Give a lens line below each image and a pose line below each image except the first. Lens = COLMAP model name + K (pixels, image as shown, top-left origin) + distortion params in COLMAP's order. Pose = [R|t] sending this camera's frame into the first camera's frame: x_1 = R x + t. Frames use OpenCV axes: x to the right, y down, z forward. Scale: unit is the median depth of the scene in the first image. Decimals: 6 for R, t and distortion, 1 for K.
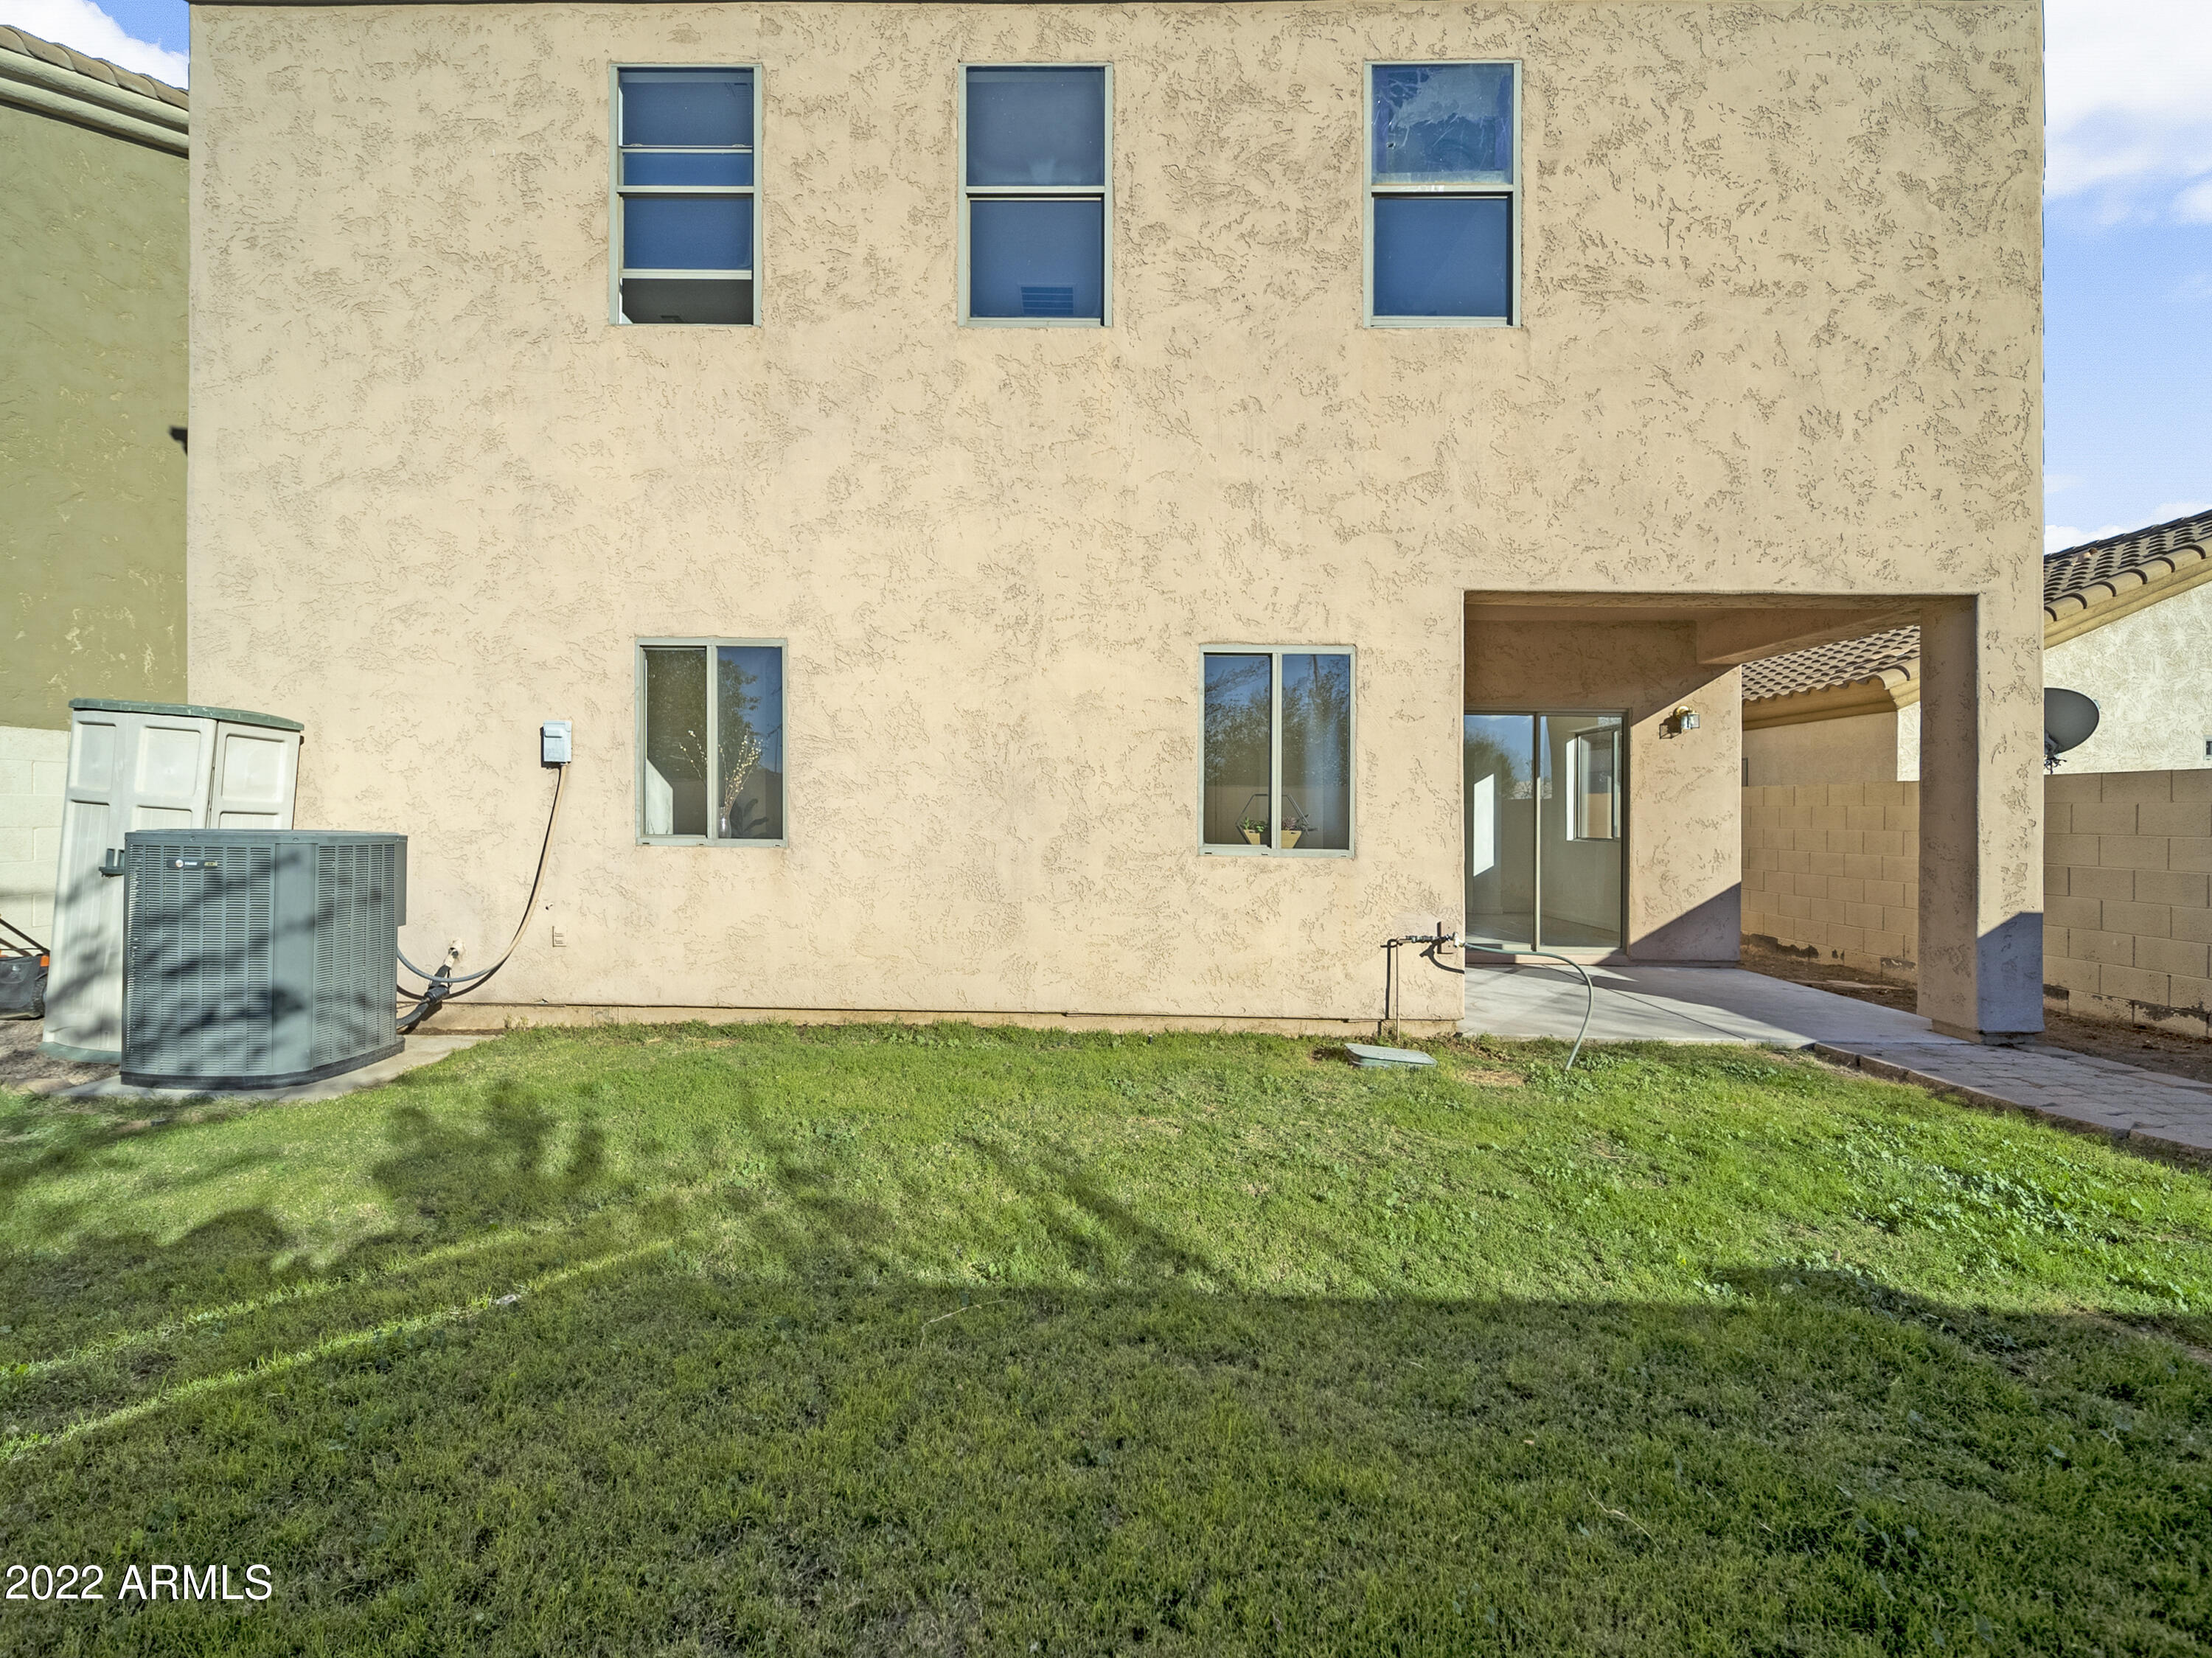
lens RADIAL K [[908.9, 0, 1108.8], [0, 908.9, 812.0], [0, 0, 1]] dist [-0.000698, 0.000029]
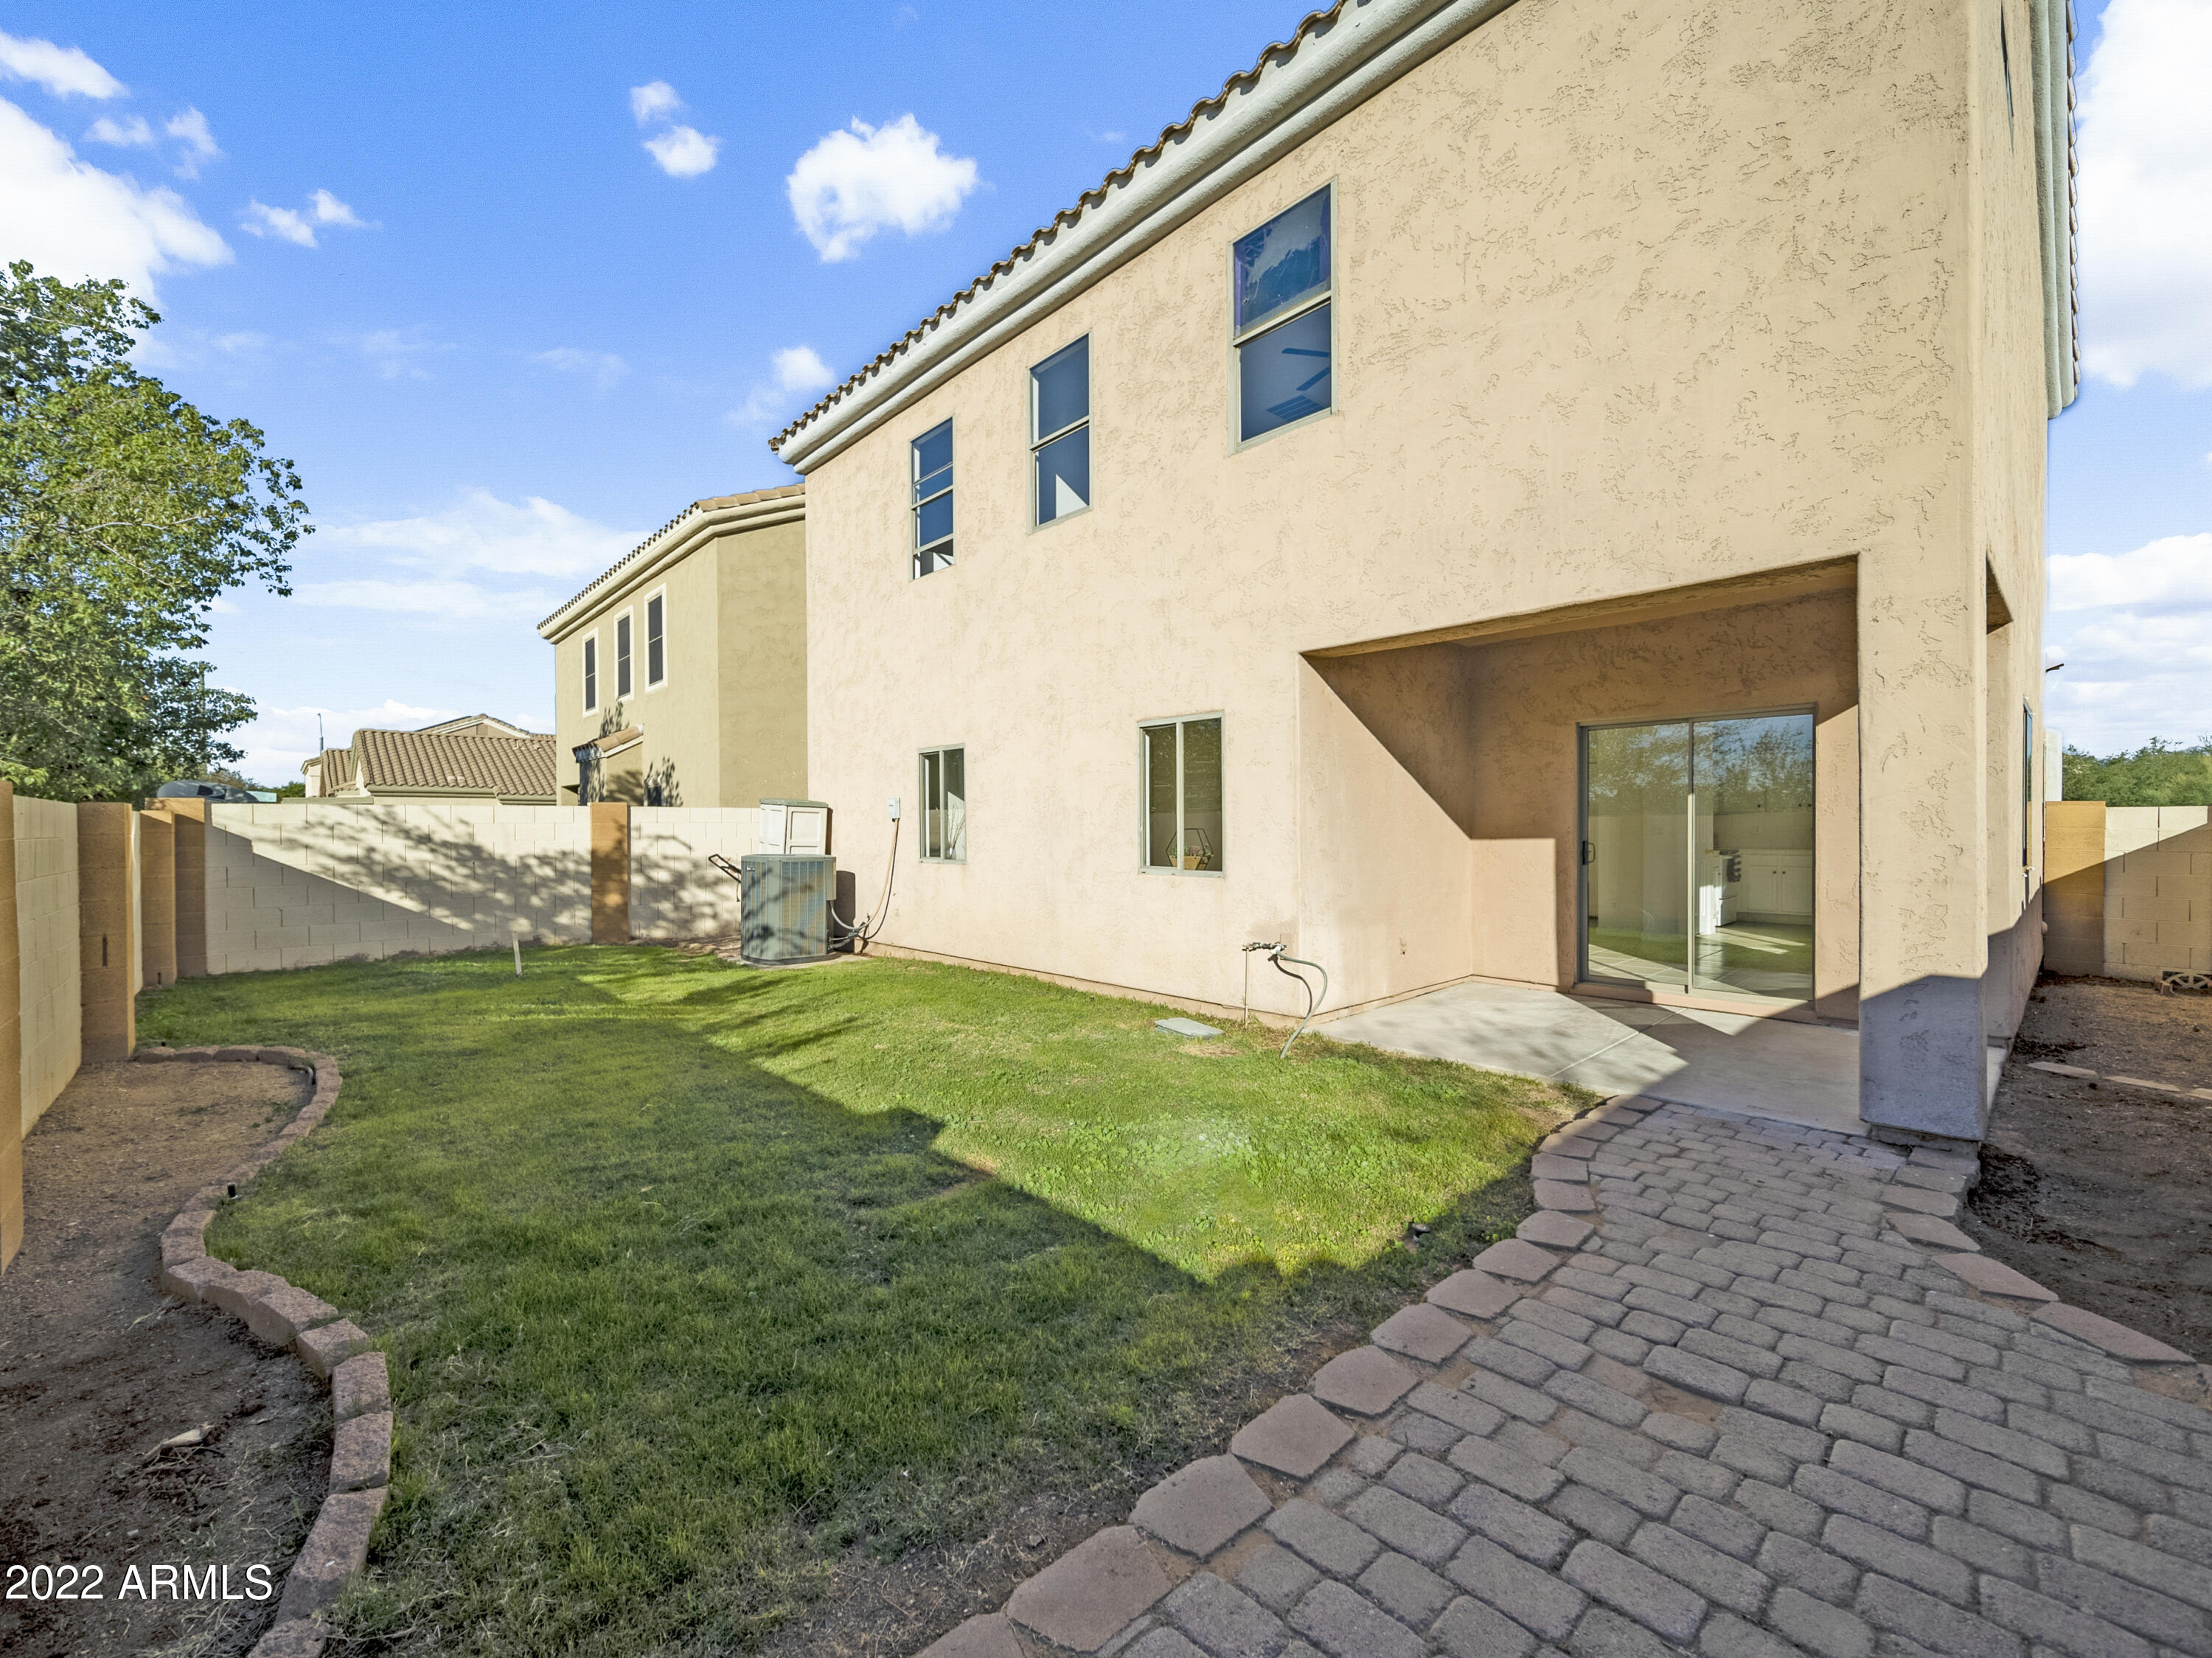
lens RADIAL K [[895.8, 0, 1106.6], [0, 895.8, 821.5], [0, 0, 1]] dist [-0.000887, -0.000041]
pose [[0.693837, -0.022174, -0.719791, 1.045589], [0.018864, 0.999742, -0.012615, -0.015354], [0.719885, -0.004826, 0.694076, 0.015782]]
